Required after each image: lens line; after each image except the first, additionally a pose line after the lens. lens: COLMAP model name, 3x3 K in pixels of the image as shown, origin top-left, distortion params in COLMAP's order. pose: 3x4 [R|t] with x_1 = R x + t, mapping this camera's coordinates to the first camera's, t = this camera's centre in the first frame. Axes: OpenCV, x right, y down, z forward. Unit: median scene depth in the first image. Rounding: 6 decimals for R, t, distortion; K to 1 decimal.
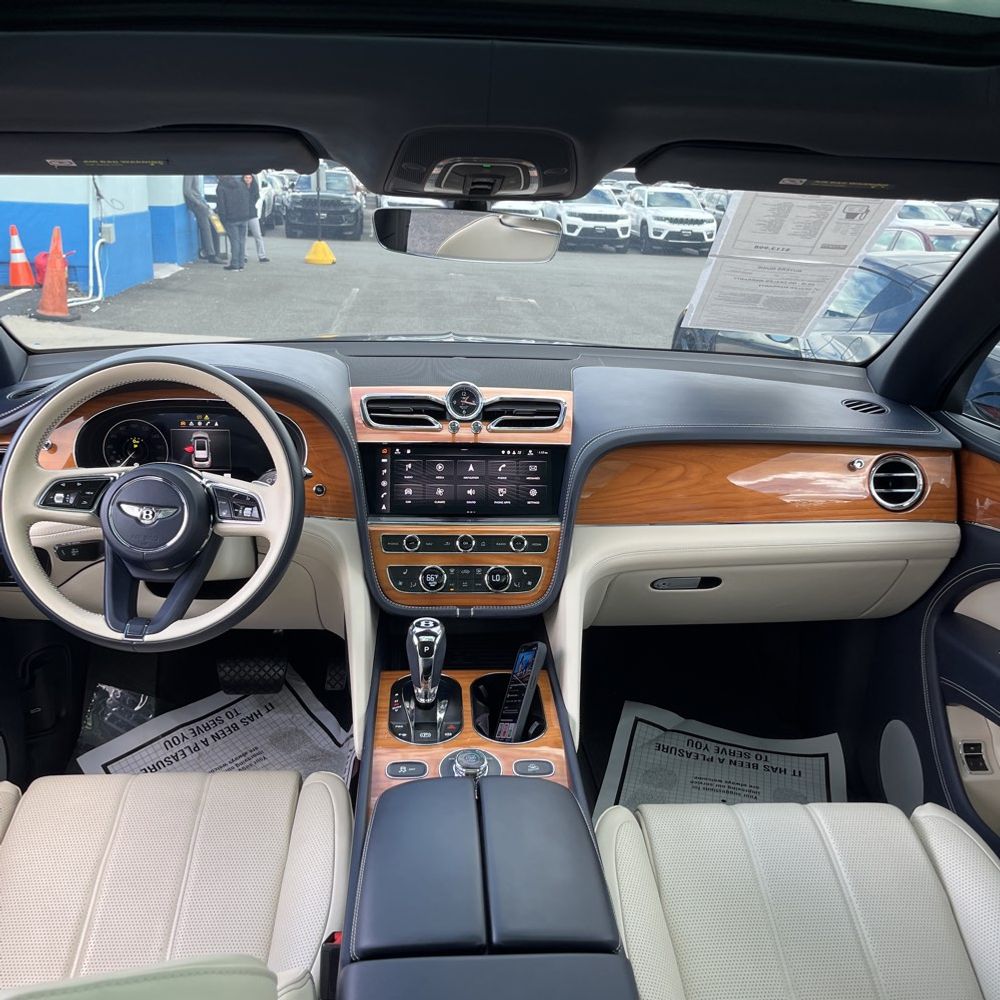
lens RADIAL K [[1003.5, 0, 495.6], [0, 1003.5, 503.5], [0, 0, 1]] dist [0.052967, -0.079855]
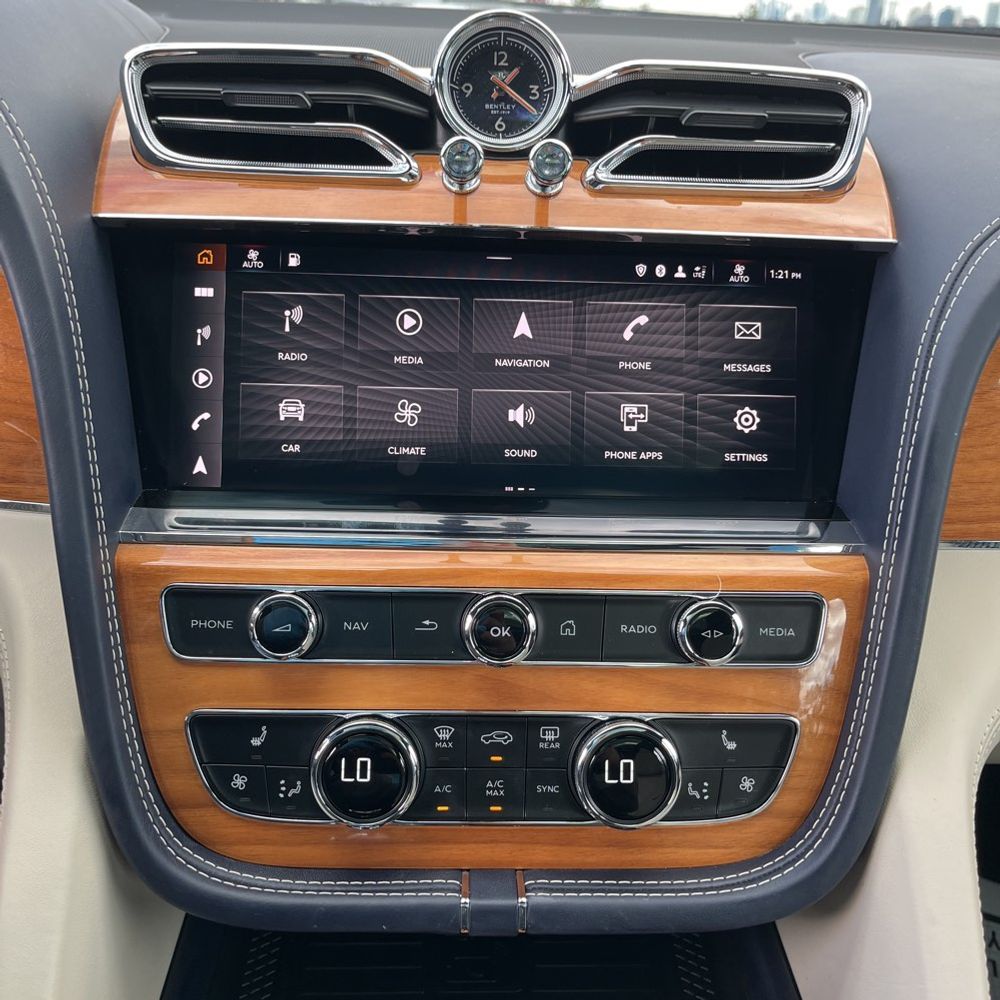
lens RADIAL K [[1003.5, 0, 495.6], [0, 1003.5, 503.5], [0, 0, 1]] dist [0.052967, -0.079855]
pose [[0.999607, 0.020238, -0.019411, -0.025501], [-0.017776, 0.992664, 0.119595, -0.020198], [0.021689, -0.119203, 0.992633, 0.722754]]
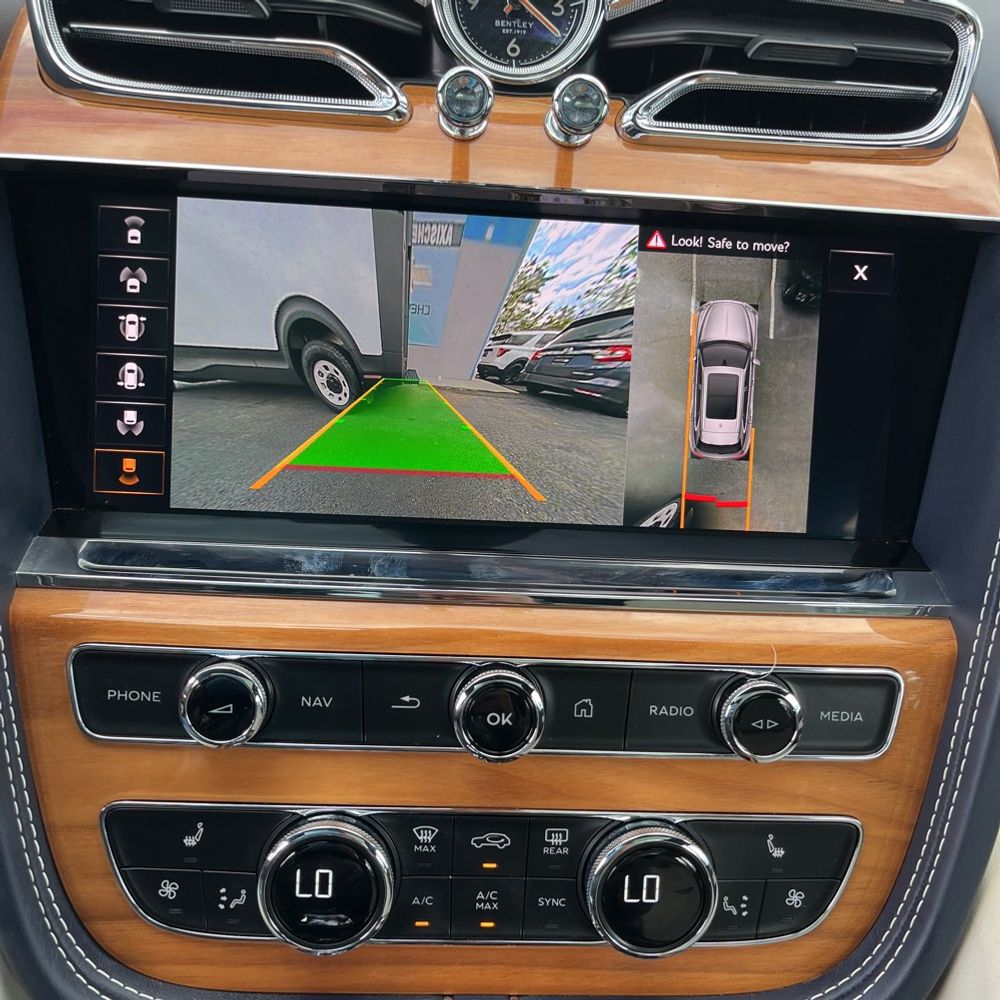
lens RADIAL K [[1003.5, 0, 495.6], [0, 1003.5, 503.5], [0, 0, 1]] dist [0.052967, -0.079855]
pose [[0.998824, 0.048384, 0.003164, -0.031656], [-0.048008, 0.977680, 0.204541, -0.039278], [0.006803, -0.204453, 0.978853, 0.778589]]
